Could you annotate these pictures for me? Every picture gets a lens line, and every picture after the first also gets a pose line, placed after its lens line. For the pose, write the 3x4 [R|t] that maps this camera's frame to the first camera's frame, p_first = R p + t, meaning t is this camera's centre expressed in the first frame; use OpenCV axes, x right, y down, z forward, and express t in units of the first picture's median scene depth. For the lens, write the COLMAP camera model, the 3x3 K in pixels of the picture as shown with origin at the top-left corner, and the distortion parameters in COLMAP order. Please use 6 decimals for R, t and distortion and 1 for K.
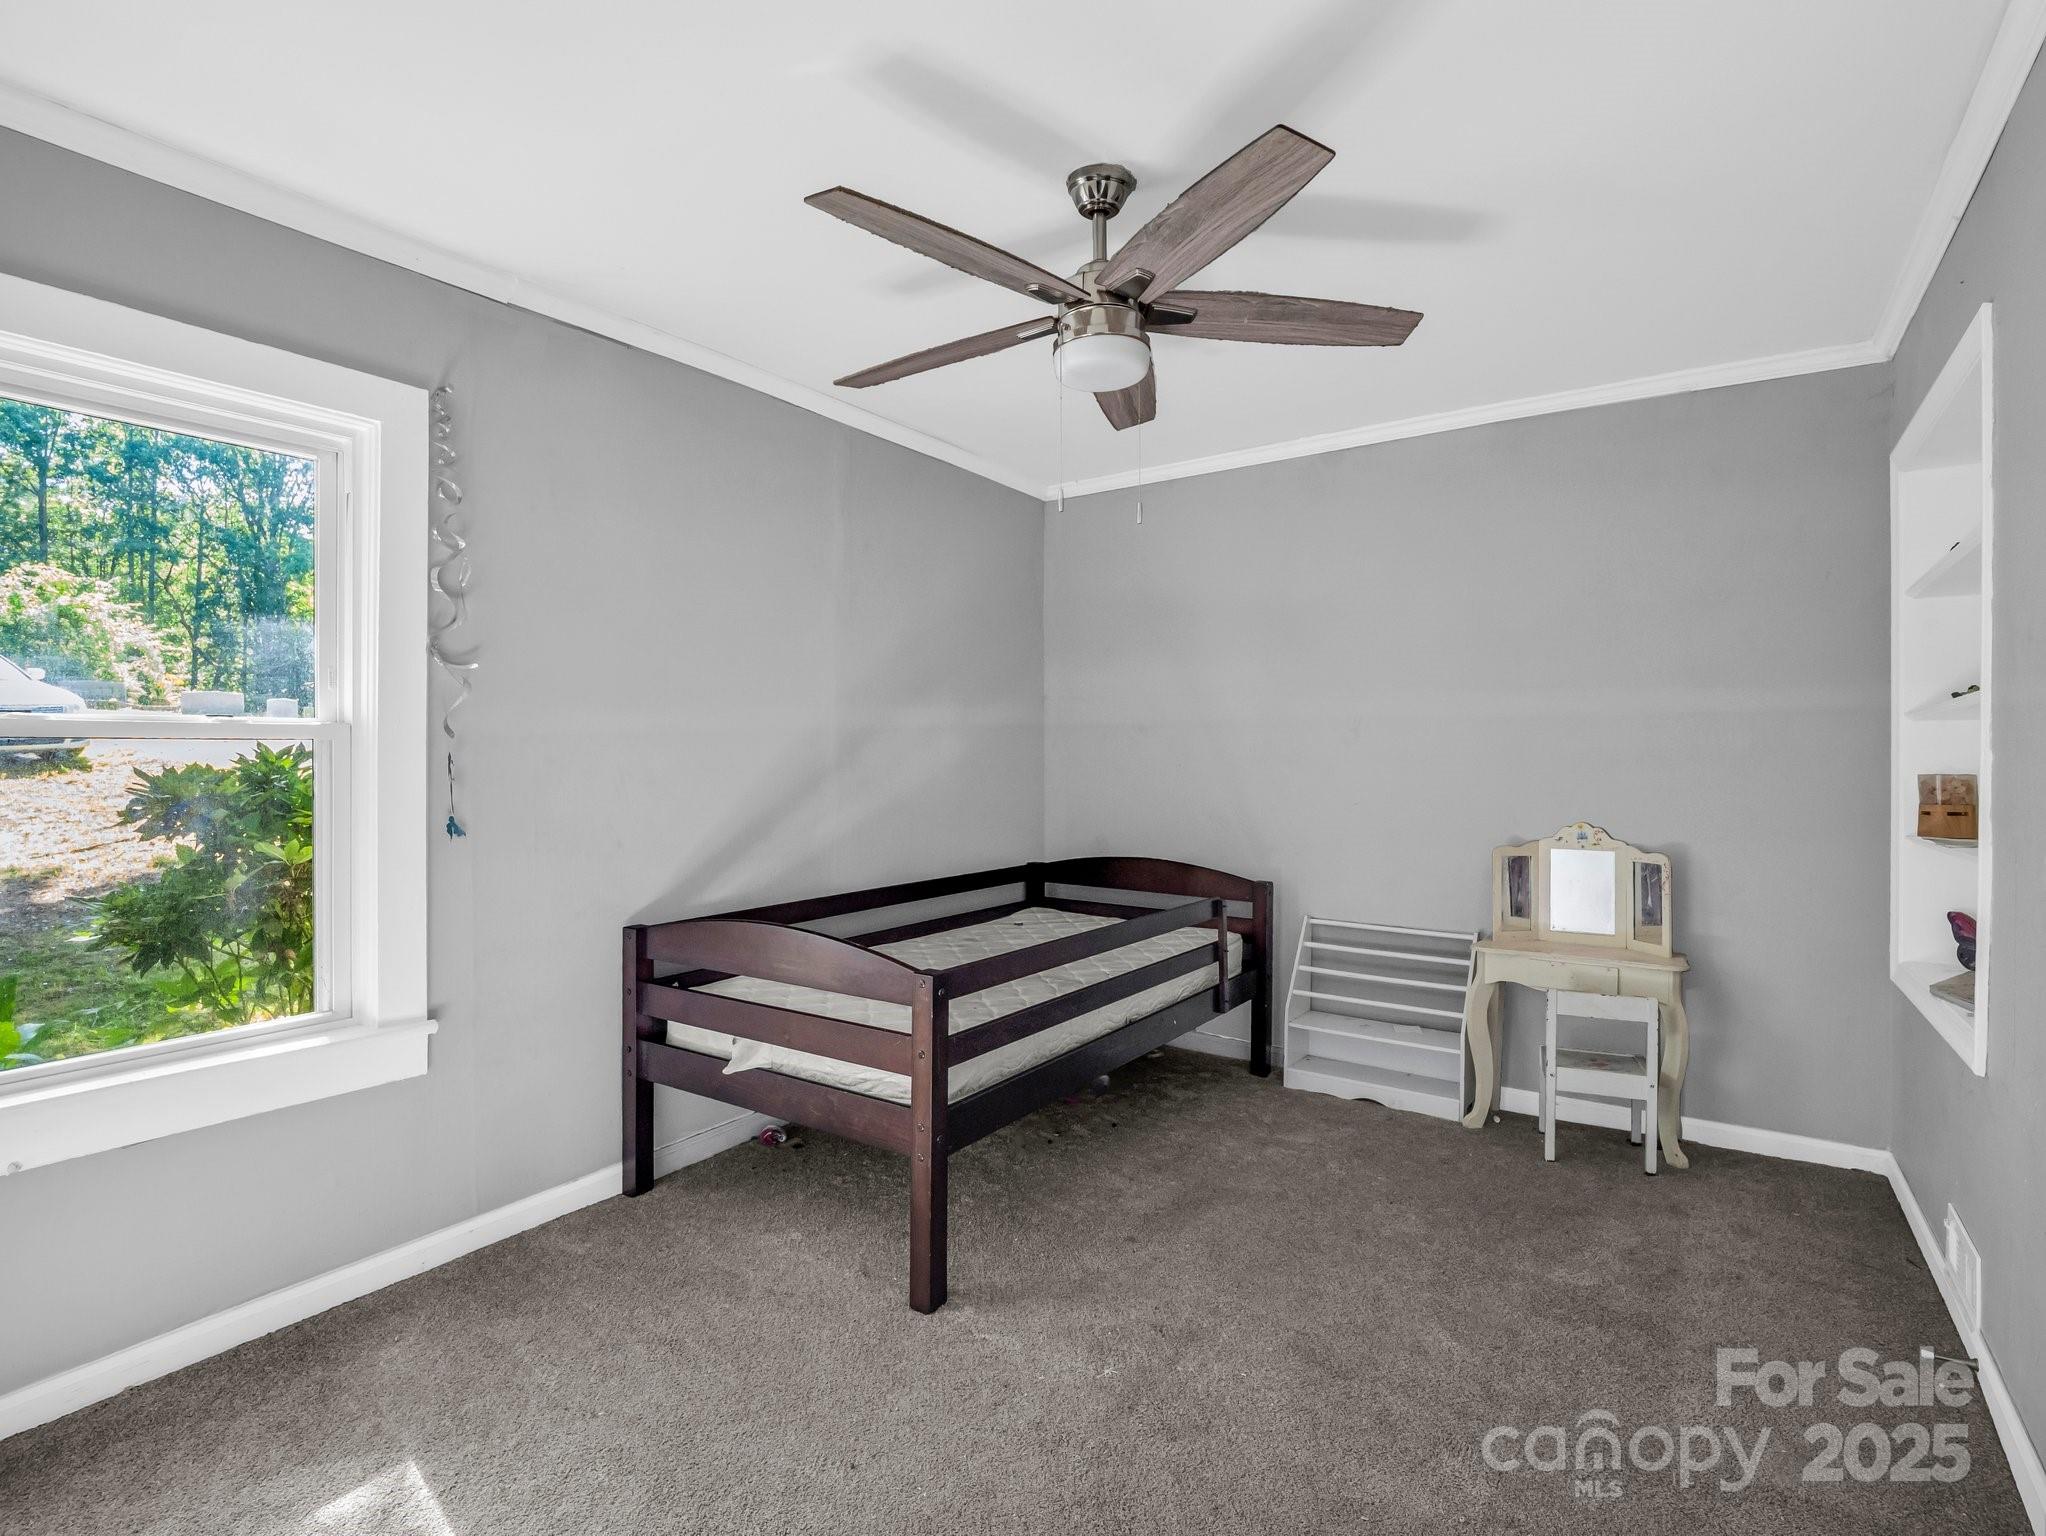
lens RADIAL K [[1001.1, 0, 1023.0], [0, 1001.1, 768.0], [0, 0, 1]] dist [-0.000847, -0.000289]
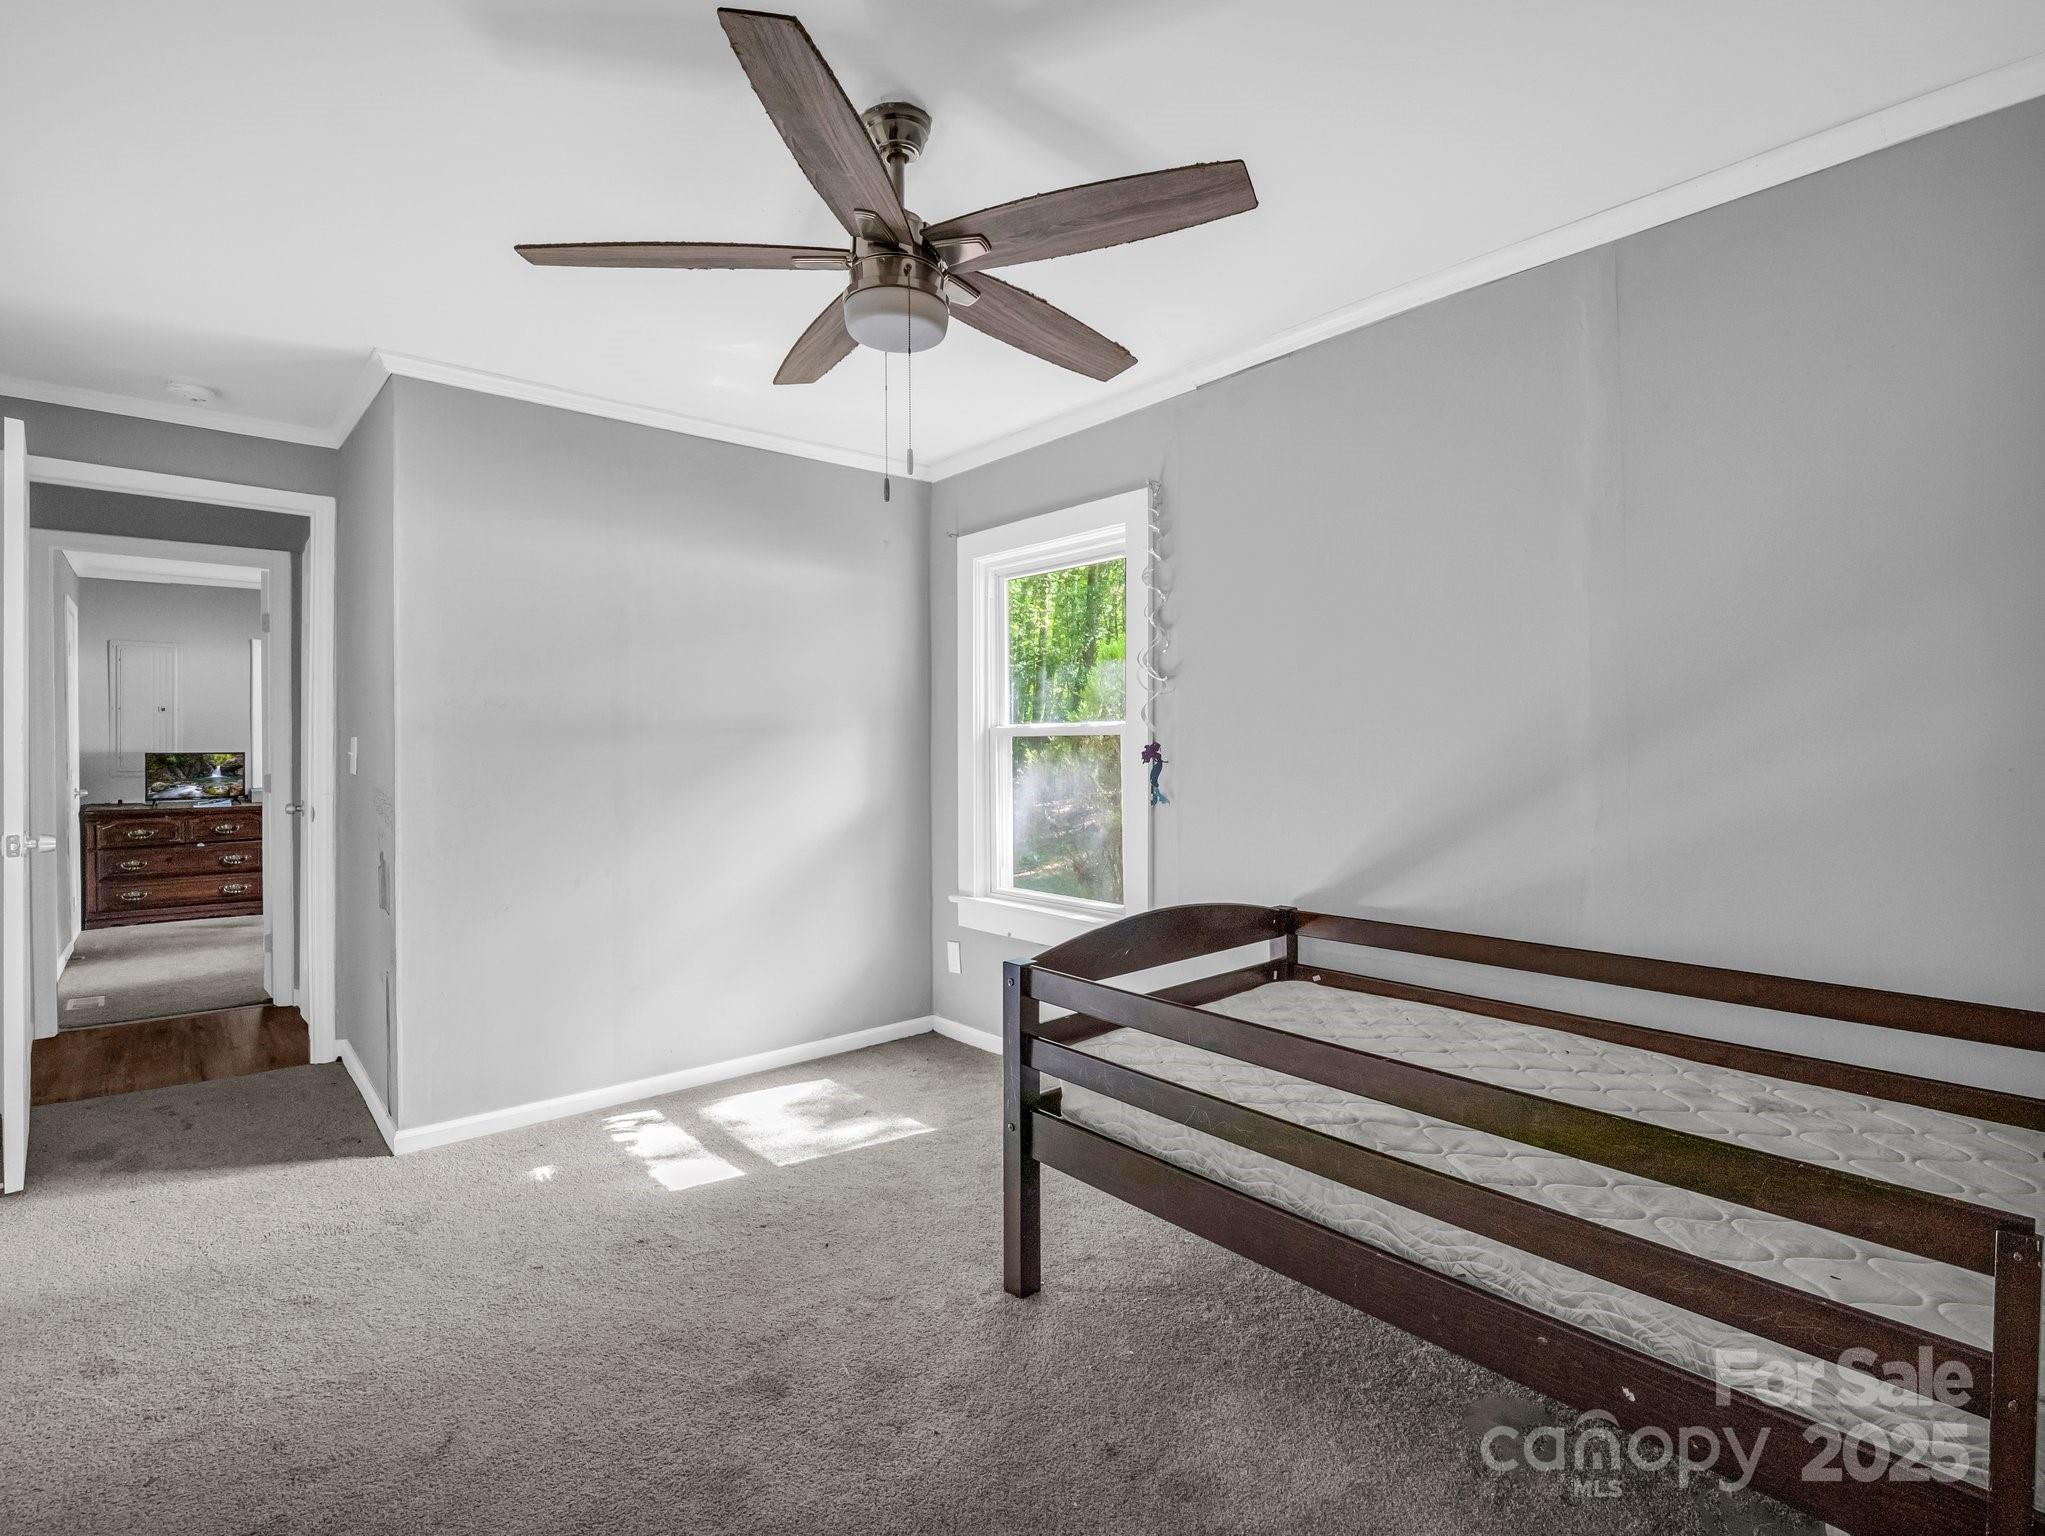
lens RADIAL K [[985.6, 0, 1022.5], [0, 985.6, 768.0], [0, 0, 1]] dist [-0.001128, -0.000065]
pose [[-0.238739, 0.018956, -0.970899, 0.780089], [-0.012690, 0.999663, 0.022638, -0.009092], [0.971001, 0.017725, -0.238418, 1.120172]]
